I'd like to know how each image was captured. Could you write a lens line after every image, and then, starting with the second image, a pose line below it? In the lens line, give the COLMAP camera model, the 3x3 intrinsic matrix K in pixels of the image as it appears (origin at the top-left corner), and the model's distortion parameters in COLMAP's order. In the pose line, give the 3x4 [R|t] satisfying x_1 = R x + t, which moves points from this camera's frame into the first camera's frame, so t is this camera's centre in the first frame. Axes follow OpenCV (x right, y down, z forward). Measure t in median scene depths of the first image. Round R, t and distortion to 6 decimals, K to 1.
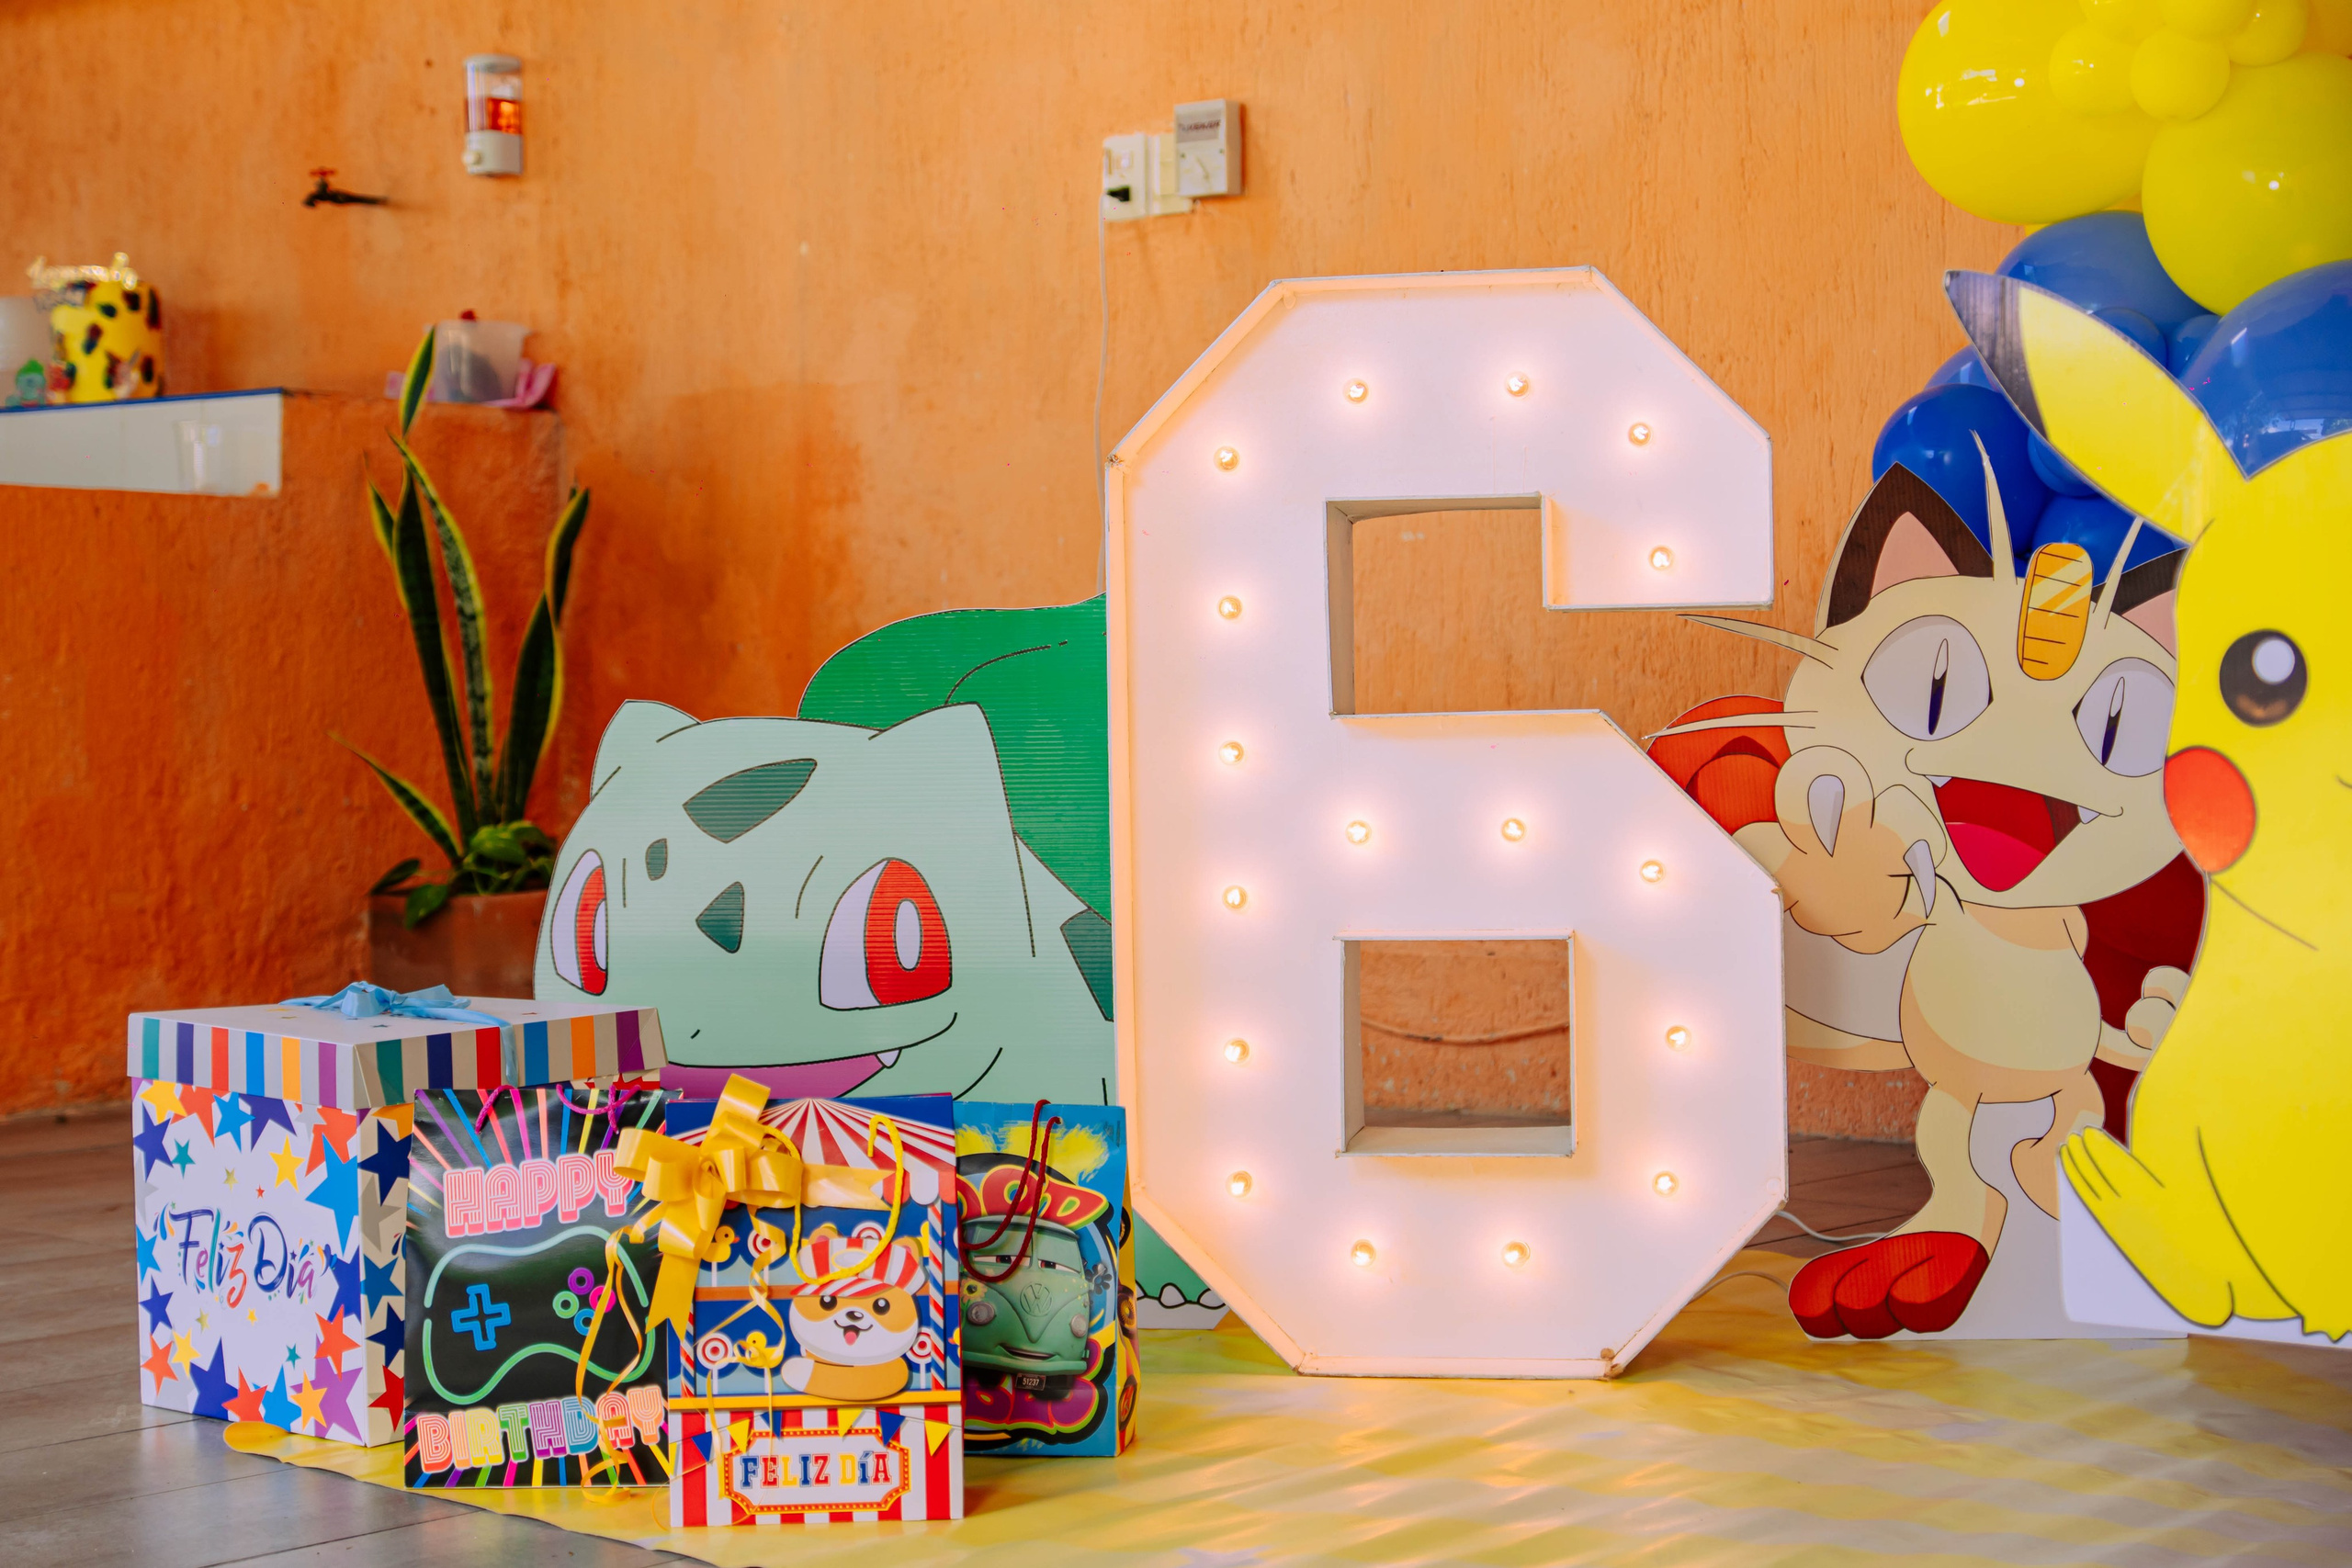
lens RADIAL K [[3562.6, 0, 1177.7], [0, 3562.6, 823.5], [0, 0, 1]] dist [0.050887, 0.033689]
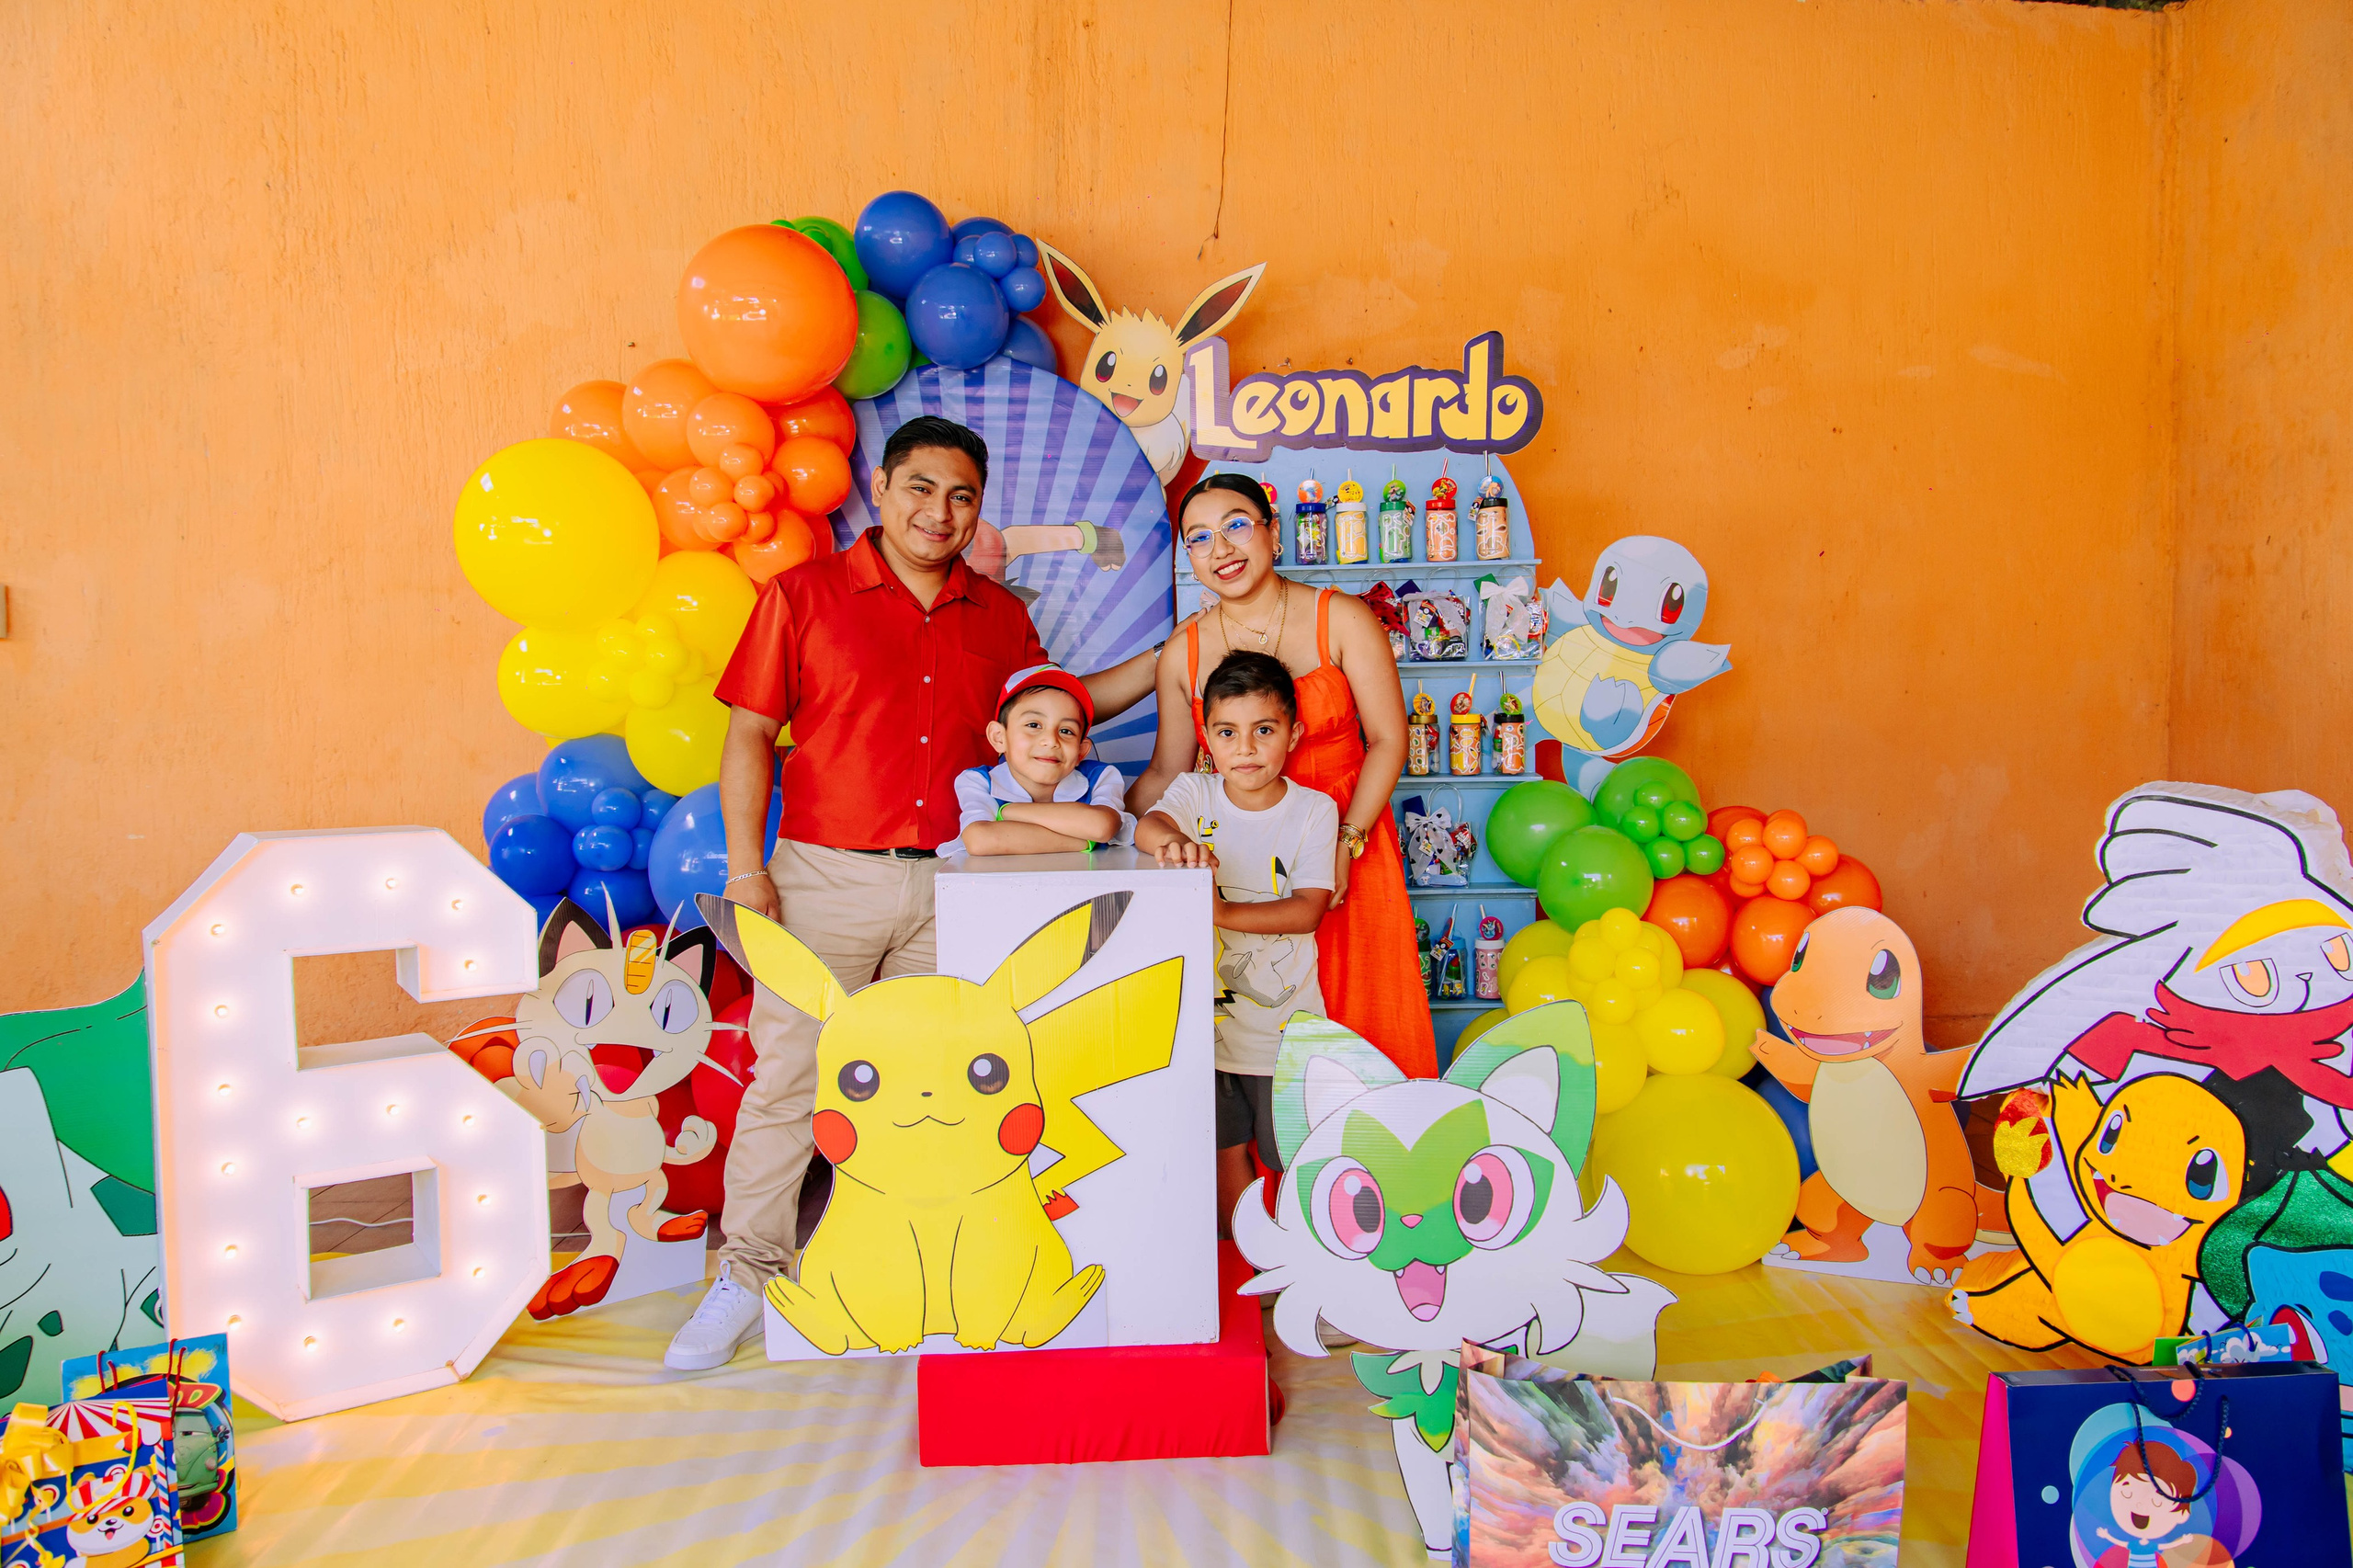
lens RADIAL K [[1623.1, 0, 1196.7], [0, 1623.1, 782.8], [0, 0, 1]] dist [-0.006332, -0.001073]
pose [[0.709852, -0.023874, 0.703946, -0.207614], [0.017547, 0.999715, 0.016211, -0.178827], [-0.704132, 0.000845, 0.710069, 0.059314]]
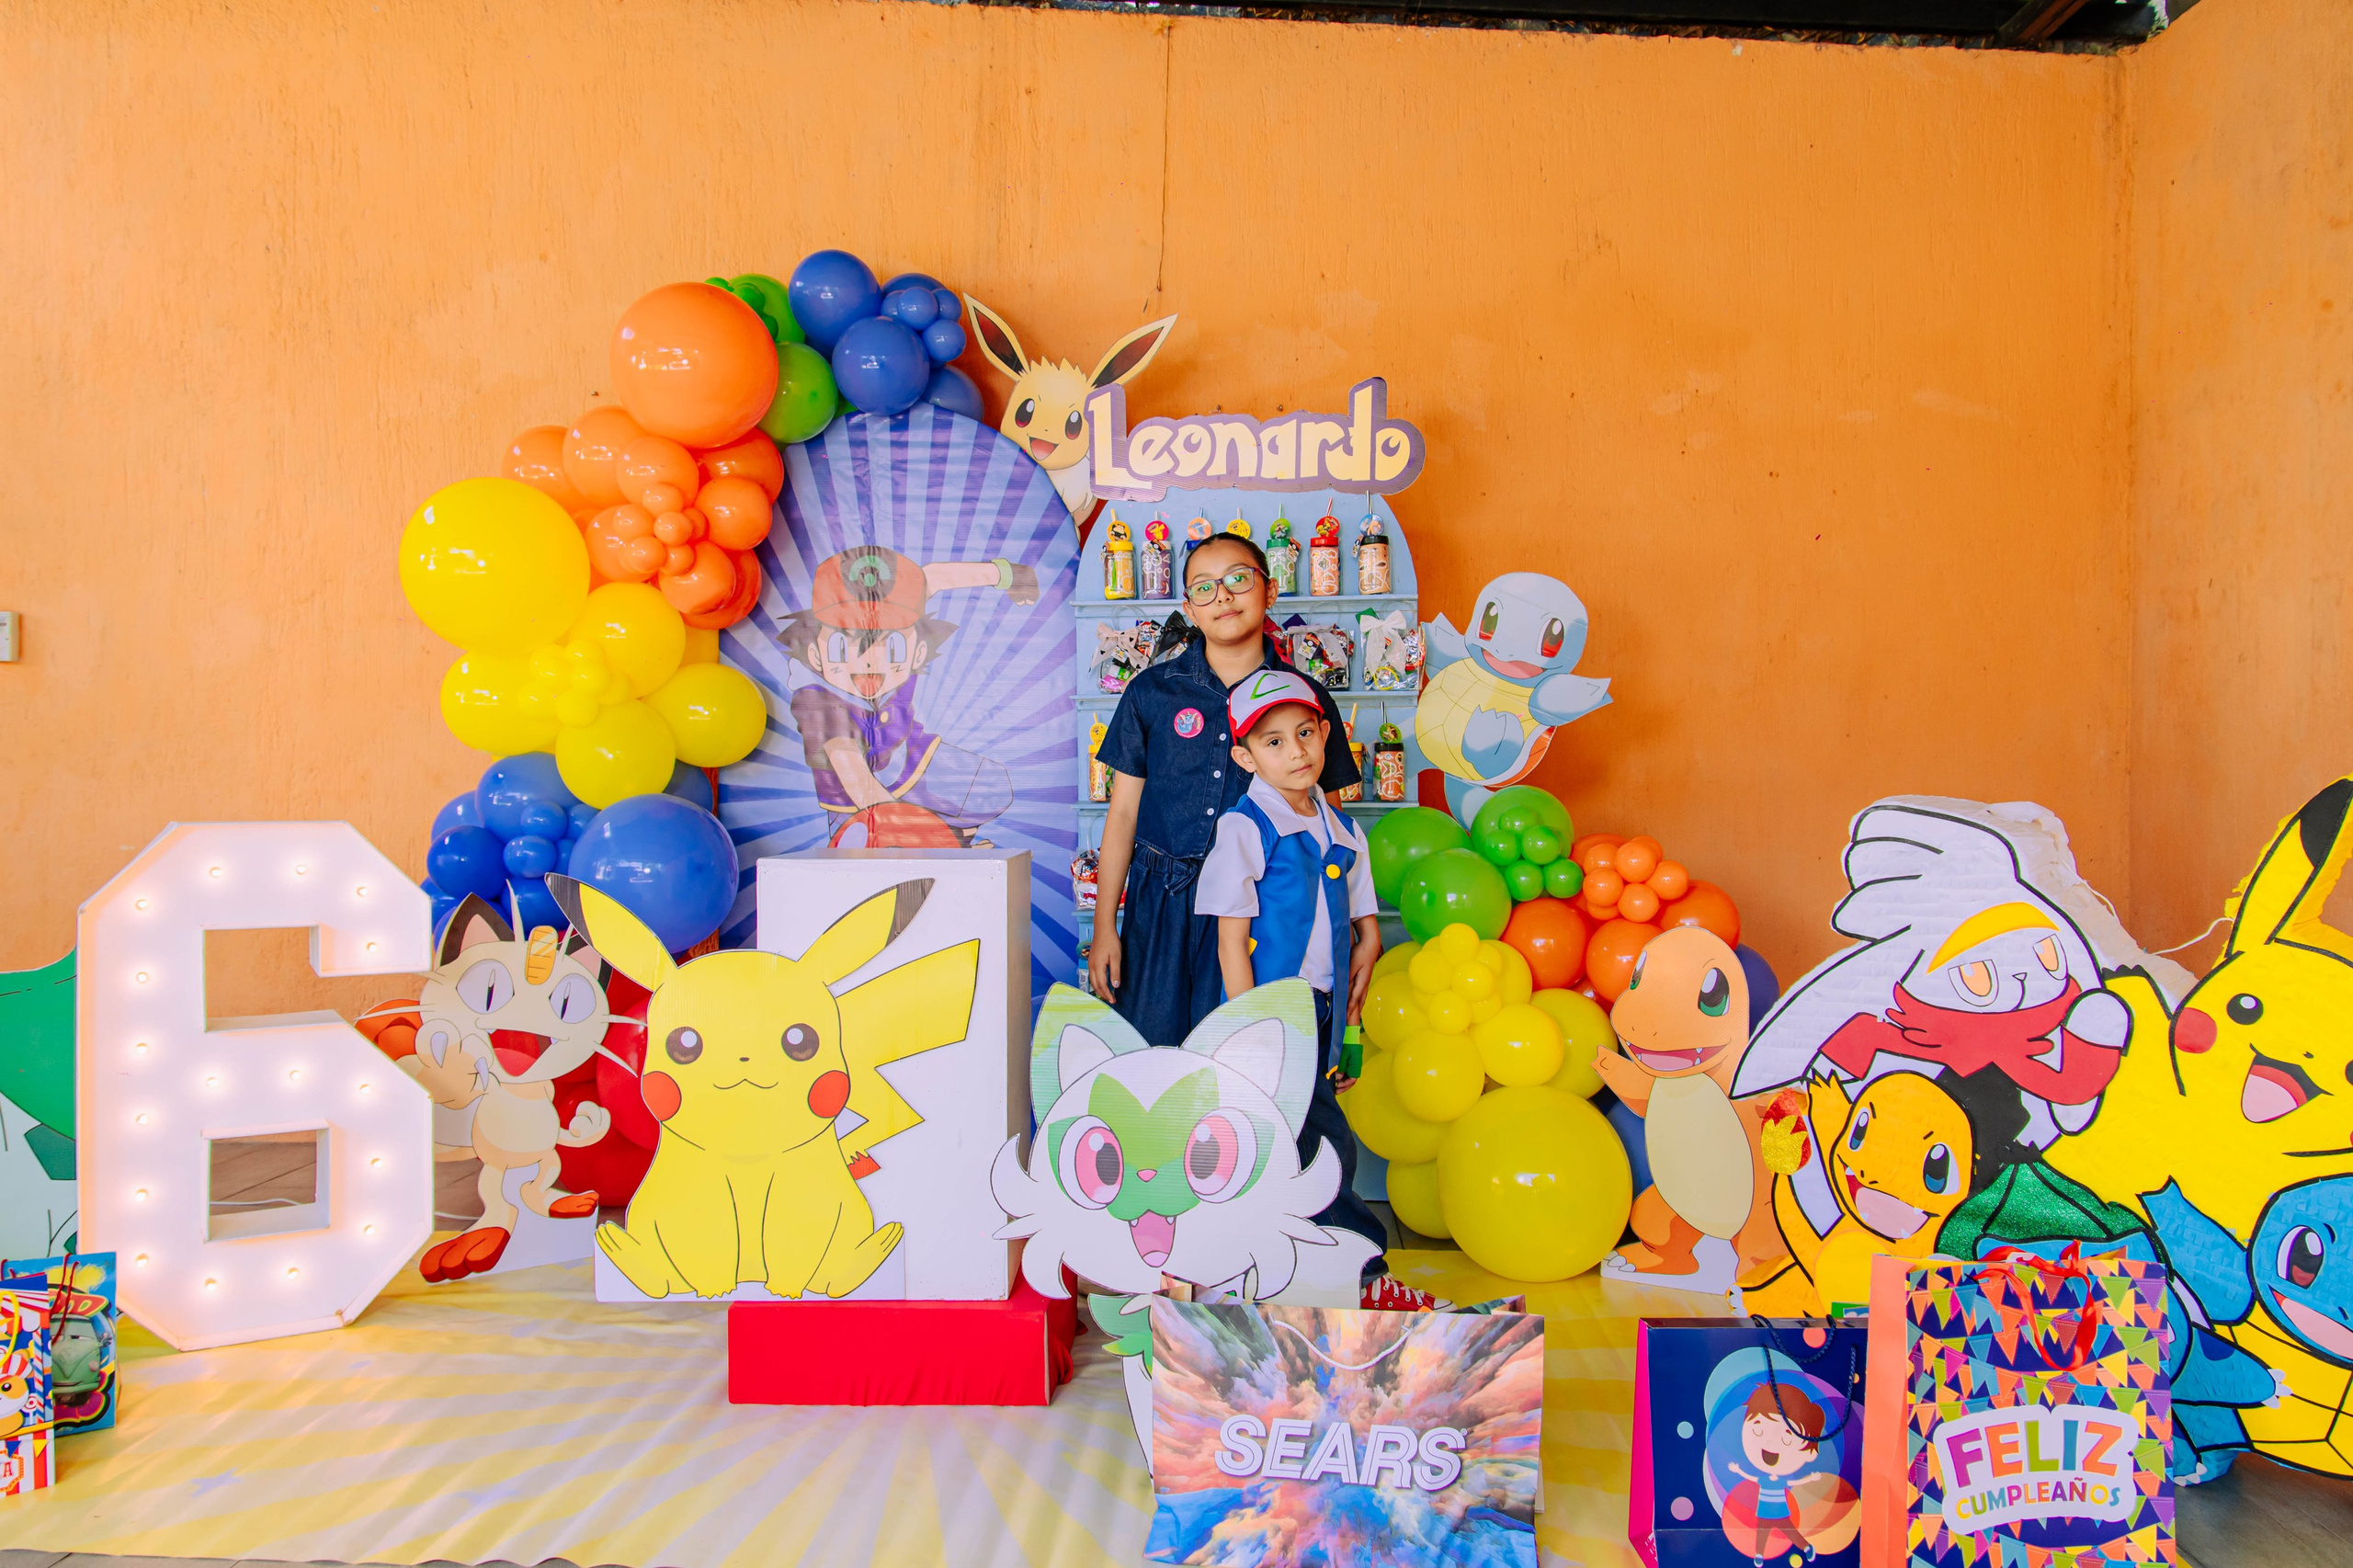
lens RADIAL K [[1709.4, 0, 1179.3], [0, 1709.4, 782.8], [0, 0, 1]] dist [0.007988, -0.005385]
pose [[0.758929, 0.016133, 0.650974, -0.172460], [0.002768, 0.999604, -0.028000, -0.140566], [-0.651168, 0.023052, 0.758583, -0.134149]]
